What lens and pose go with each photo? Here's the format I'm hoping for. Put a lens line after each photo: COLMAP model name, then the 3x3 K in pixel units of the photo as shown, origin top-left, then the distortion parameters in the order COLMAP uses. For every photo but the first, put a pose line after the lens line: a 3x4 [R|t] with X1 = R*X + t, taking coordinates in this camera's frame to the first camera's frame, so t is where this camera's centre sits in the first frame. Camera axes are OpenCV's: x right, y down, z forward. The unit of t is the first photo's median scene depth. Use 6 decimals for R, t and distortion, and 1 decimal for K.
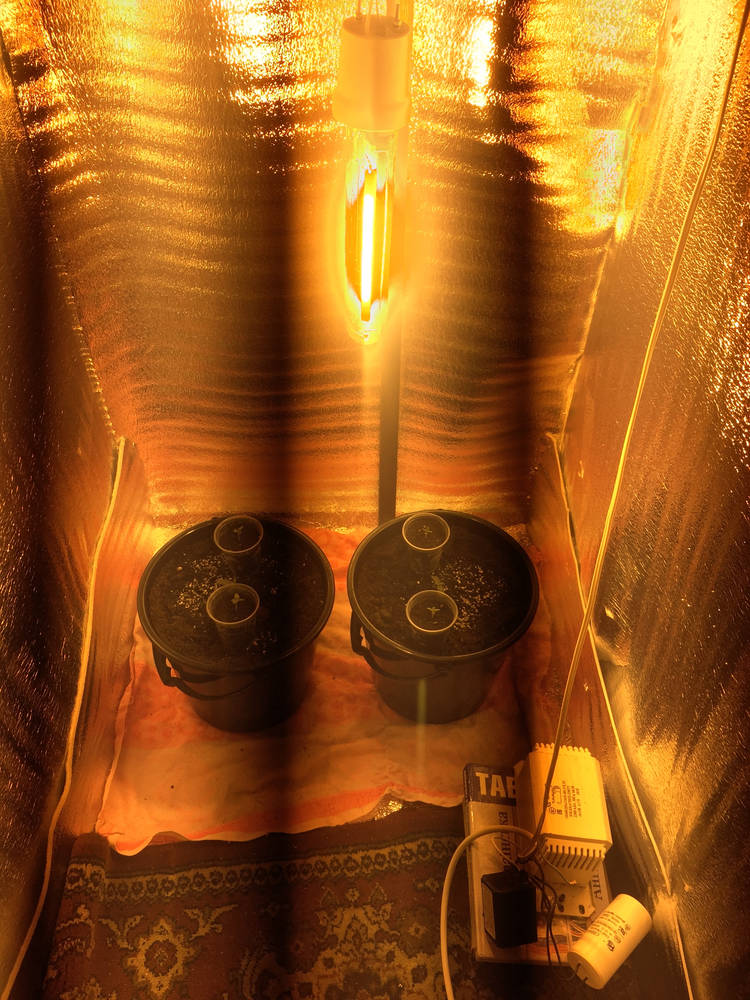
lens RADIAL K [[870.6, 0, 375.0], [0, 870.6, 500.0], [0, 0, 1]] dist [0.072711, -0.137832]
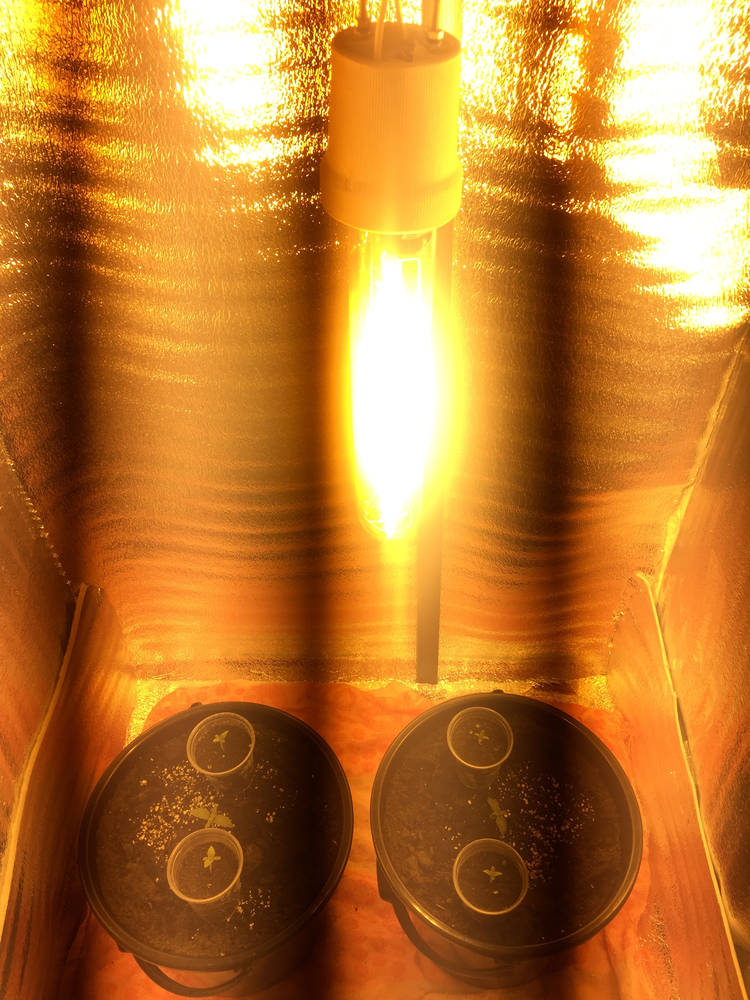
lens RADIAL K [[861.6, 0, 375.0], [0, 861.6, 500.0], [0, 0, 1]] dist [0.084292, -0.134282]
pose [[0.998663, -0.001010, -0.051691, 0.010246], [-0.000196, 0.999728, -0.023326, -0.162044], [0.051700, 0.023305, 0.998391, 0.309896]]
